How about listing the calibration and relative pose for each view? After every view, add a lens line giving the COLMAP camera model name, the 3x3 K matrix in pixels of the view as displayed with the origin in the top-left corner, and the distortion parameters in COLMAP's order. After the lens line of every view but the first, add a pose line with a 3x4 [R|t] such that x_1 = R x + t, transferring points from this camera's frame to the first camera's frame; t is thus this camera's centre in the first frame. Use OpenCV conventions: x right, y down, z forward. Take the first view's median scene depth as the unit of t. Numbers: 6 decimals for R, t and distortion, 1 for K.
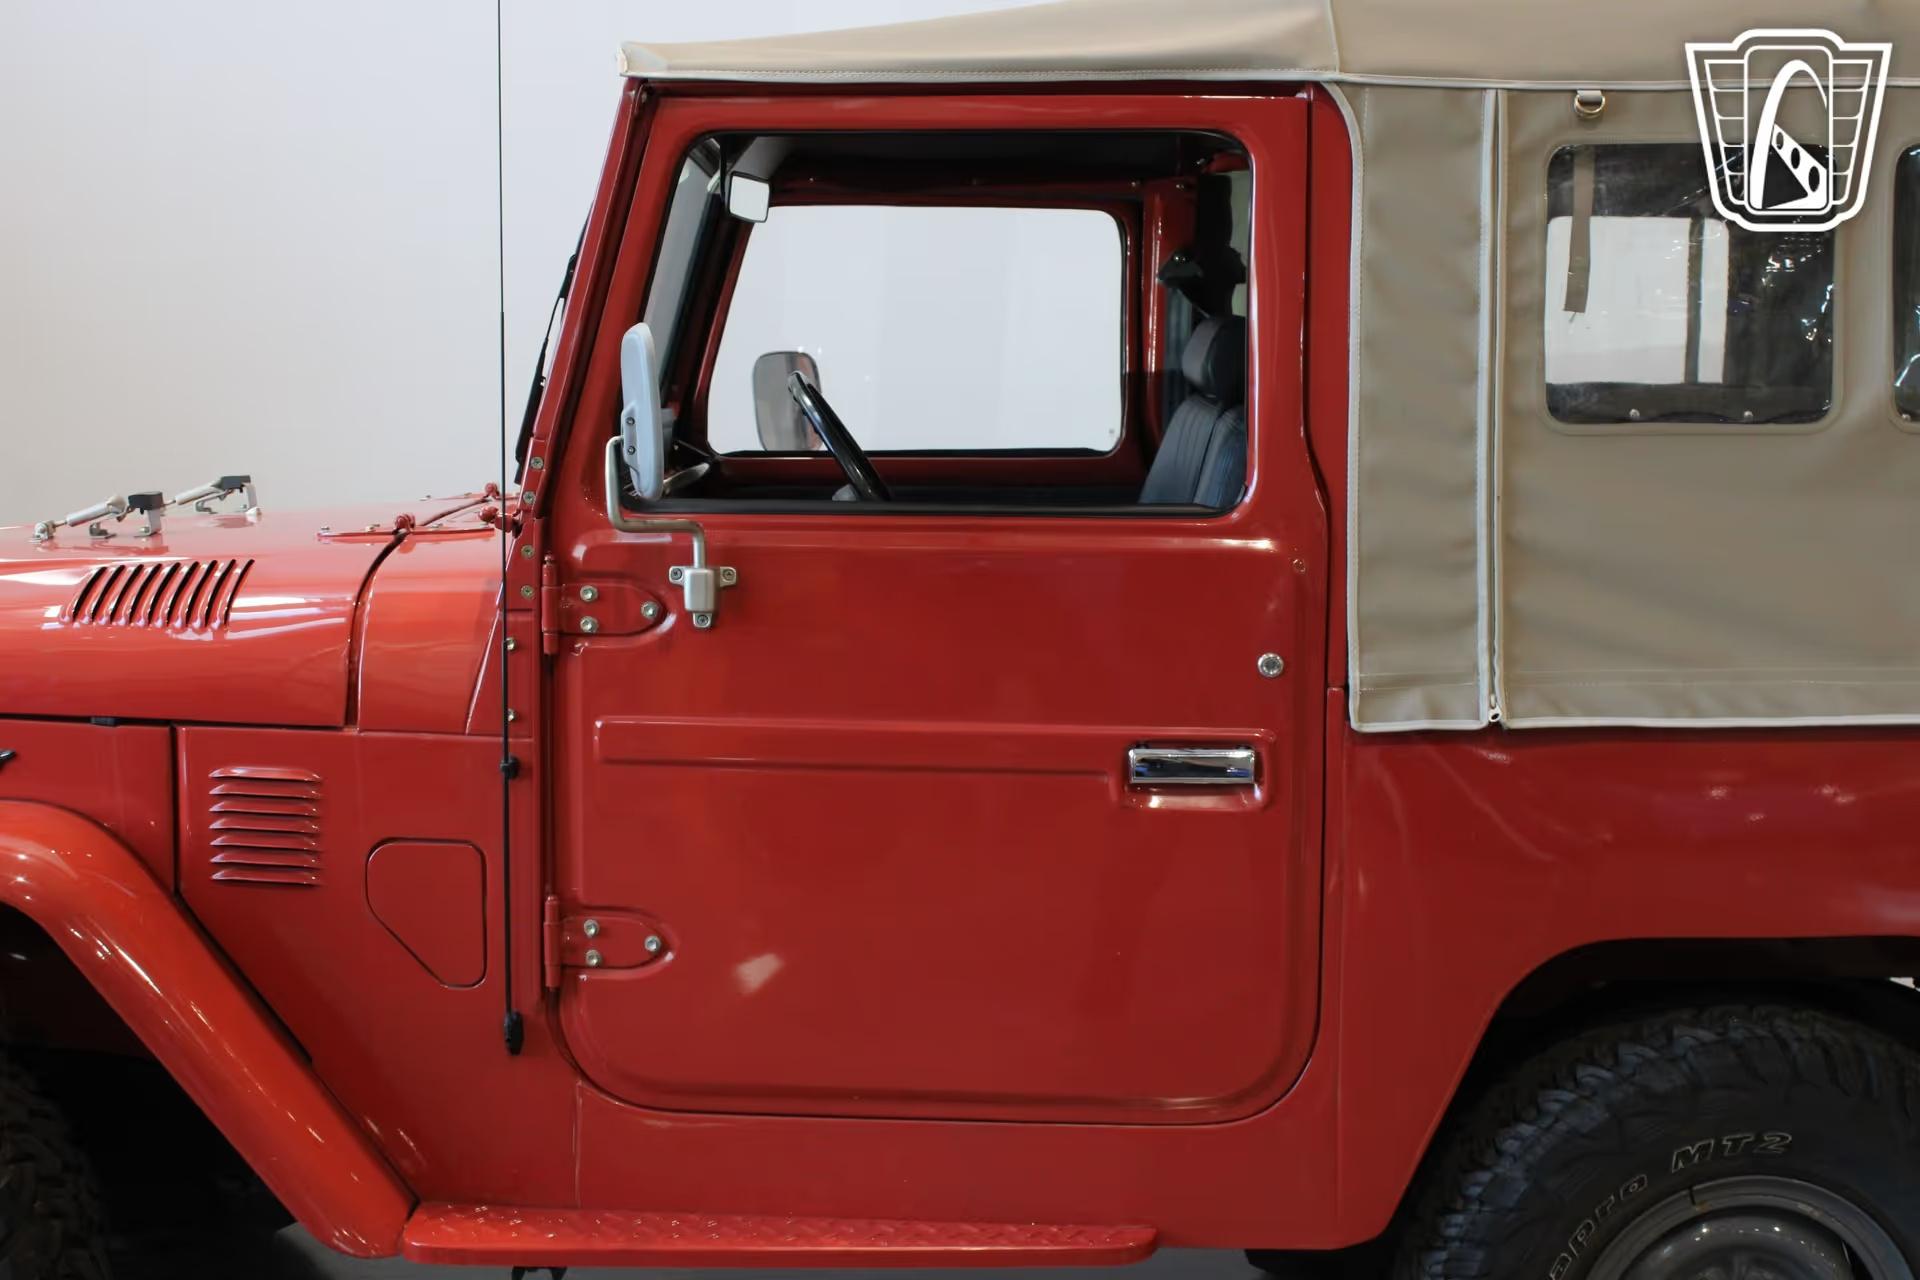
lens RADIAL K [[2533.3, 0, 963.2], [0, 2533.3, 623.2], [0, 0, 1]] dist [-0.040301, 0.000000]
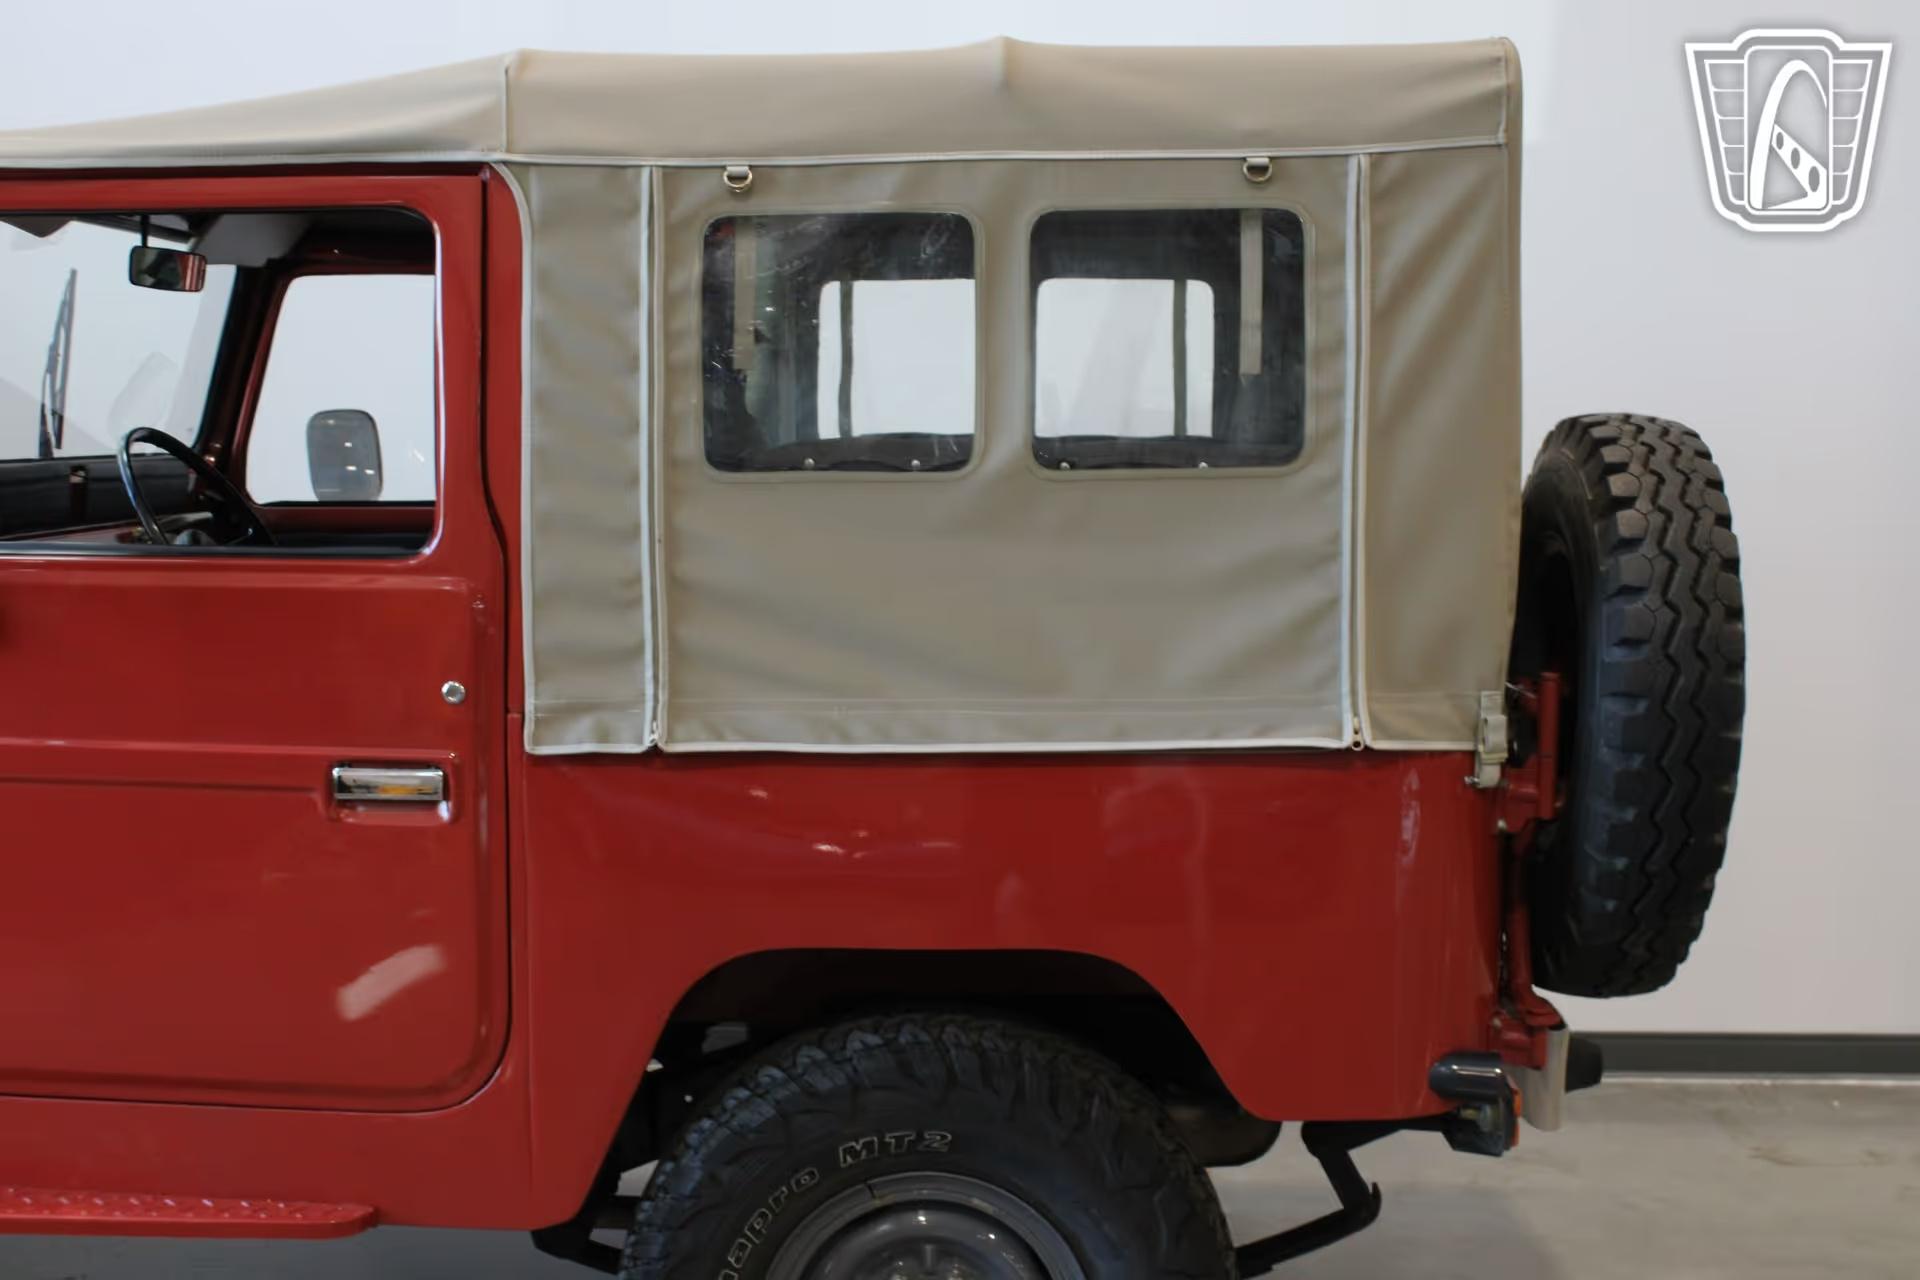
lens RADIAL K [[2458.1, 0, 960.1], [0, 2458.1, 634.0], [0, 0, 1]] dist [-0.059374, 0.000000]
pose [[0.998171, 0.003669, -0.060343, 0.396306], [-0.004661, 0.999856, -0.016297, 0.007310], [0.060275, 0.016548, 0.998045, -0.045678]]
